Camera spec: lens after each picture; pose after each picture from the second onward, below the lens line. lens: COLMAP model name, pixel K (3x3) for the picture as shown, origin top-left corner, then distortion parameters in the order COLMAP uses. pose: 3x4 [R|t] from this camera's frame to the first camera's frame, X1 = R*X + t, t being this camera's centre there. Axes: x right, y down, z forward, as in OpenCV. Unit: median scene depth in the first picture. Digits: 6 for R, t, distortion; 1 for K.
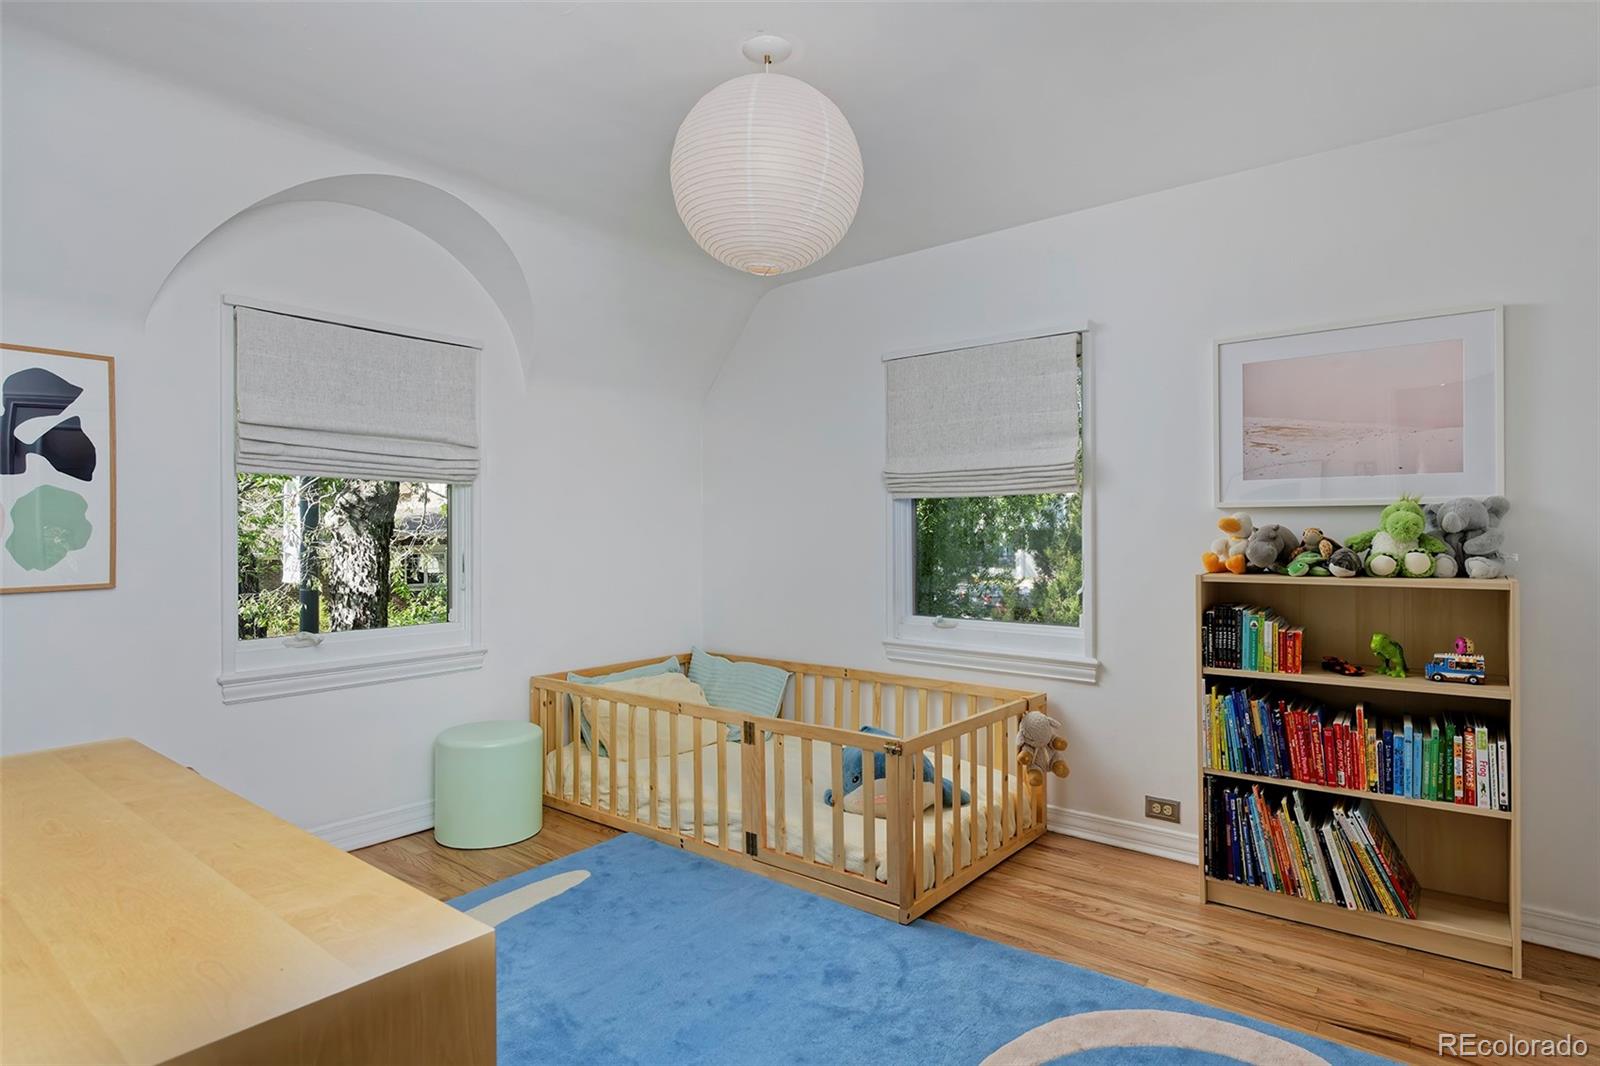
lens RADIAL K [[828.3, 0, 800.0], [0, 828.3, 533.0], [0, 0, 1]] dist [-0.001978, -0.000211]
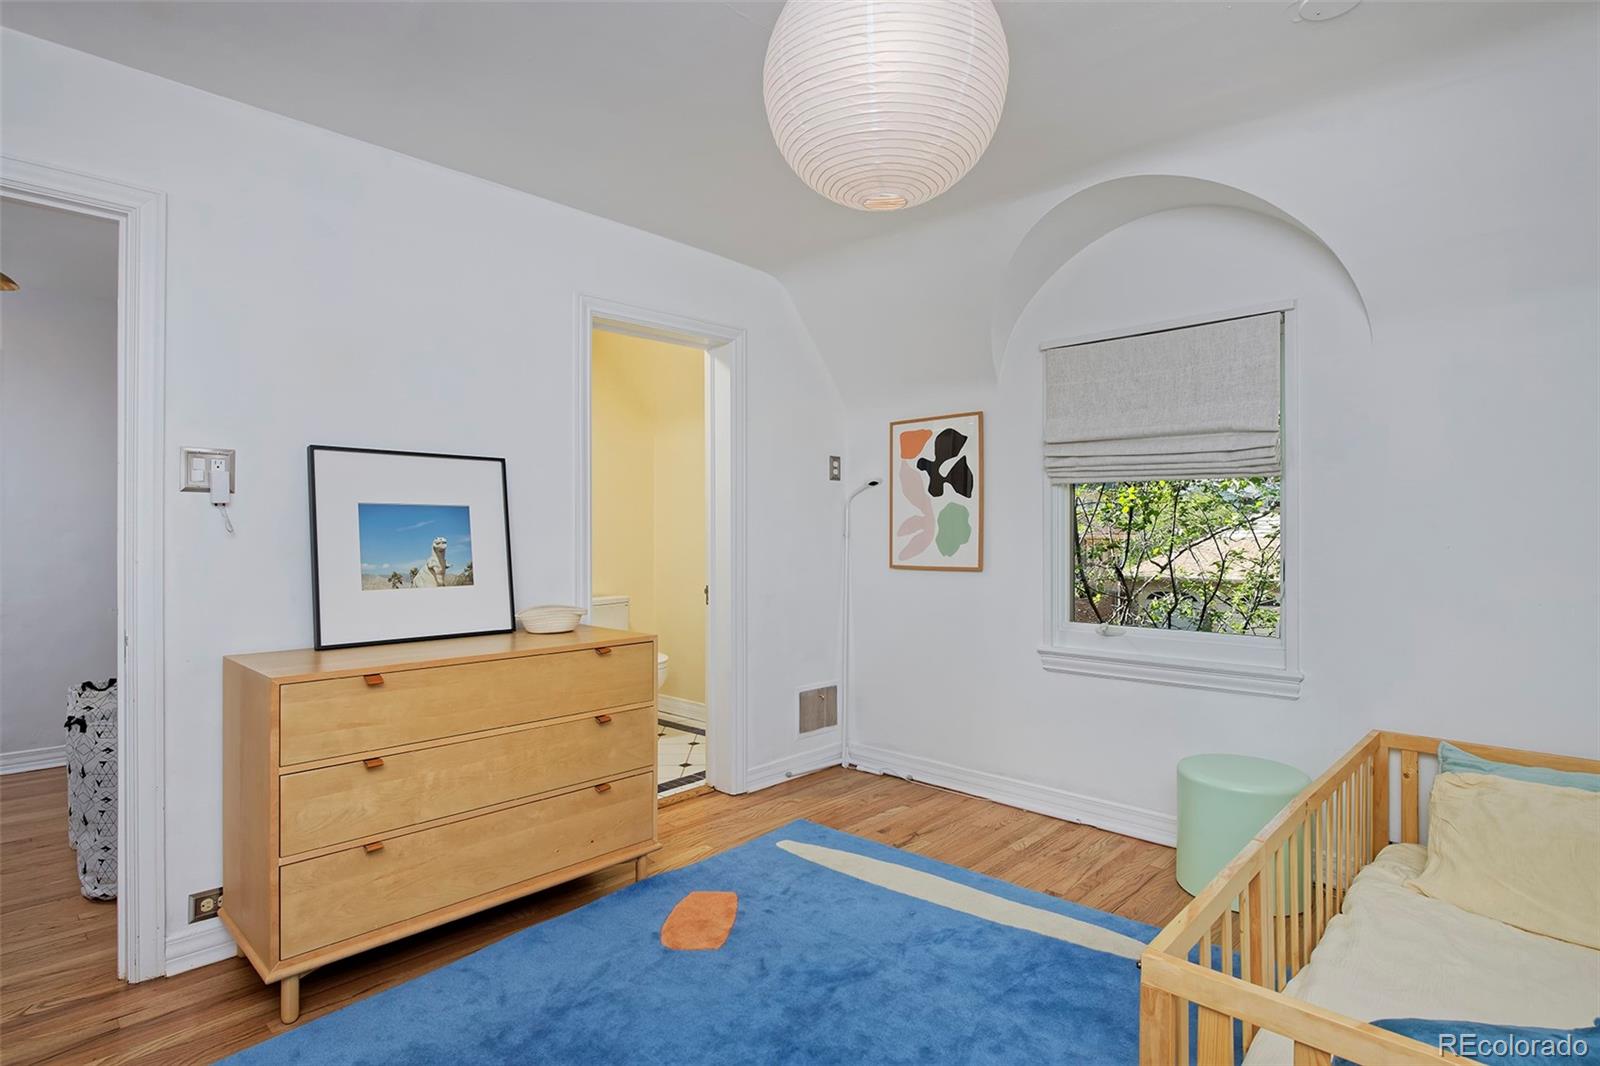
lens RADIAL K [[828.3, 0, 800.0], [0, 828.3, 533.0], [0, 0, 1]] dist [-0.001978, -0.000211]
pose [[-0.081554, 0.008683, -0.996631, 0.653418], [0.004564, 0.999955, 0.008338, -0.013767], [0.996658, -0.003868, -0.081590, 0.817252]]
